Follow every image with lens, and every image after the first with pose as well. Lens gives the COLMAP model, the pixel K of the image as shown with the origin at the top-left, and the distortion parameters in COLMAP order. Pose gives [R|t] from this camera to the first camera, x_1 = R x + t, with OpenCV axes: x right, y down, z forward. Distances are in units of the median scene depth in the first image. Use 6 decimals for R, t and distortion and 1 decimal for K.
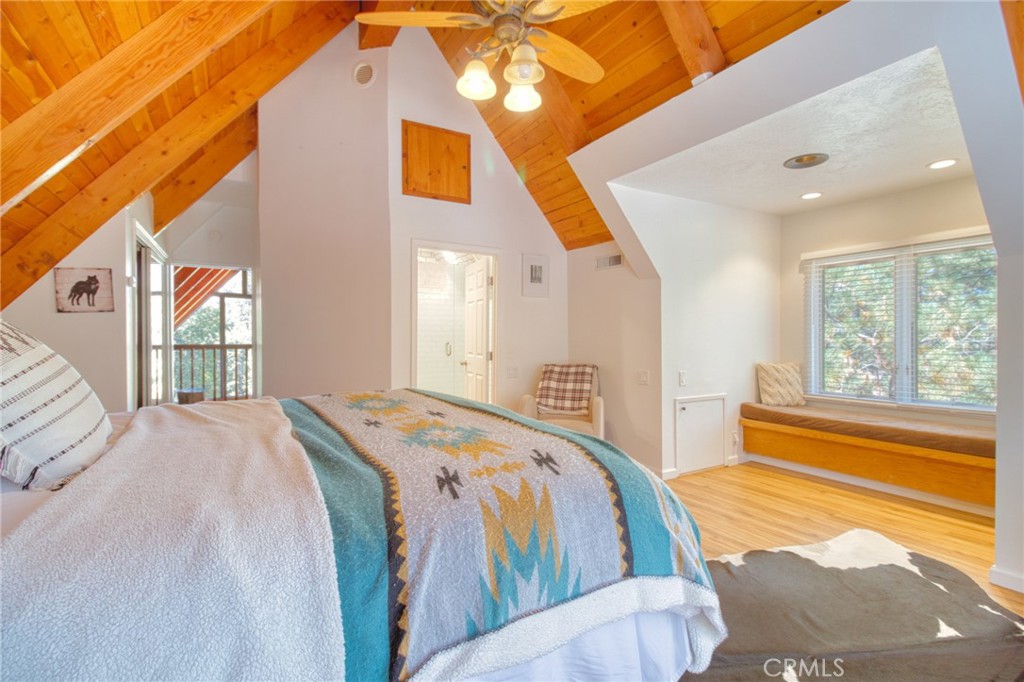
lens RADIAL K [[470.5, 0, 512.6], [0, 470.5, 339.8], [0, 0, 1]] dist [0.002360, -0.000576]
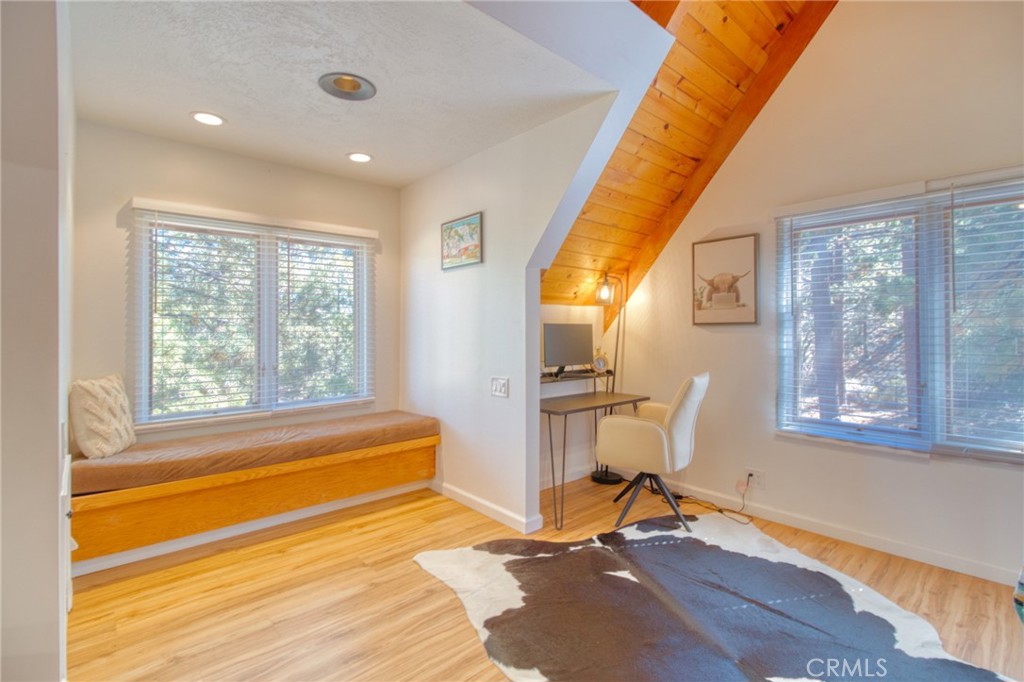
lens RADIAL K [[470.5, 0, 528.7], [0, 470.5, 324.7], [0, 0, 1]] dist [0.002360, -0.000576]
pose [[-0.205883, 0.016365, 0.978440, -0.130831], [0.009209, 0.999848, -0.014785, -0.002669], [-0.978533, 0.005966, -0.206002, 0.914293]]
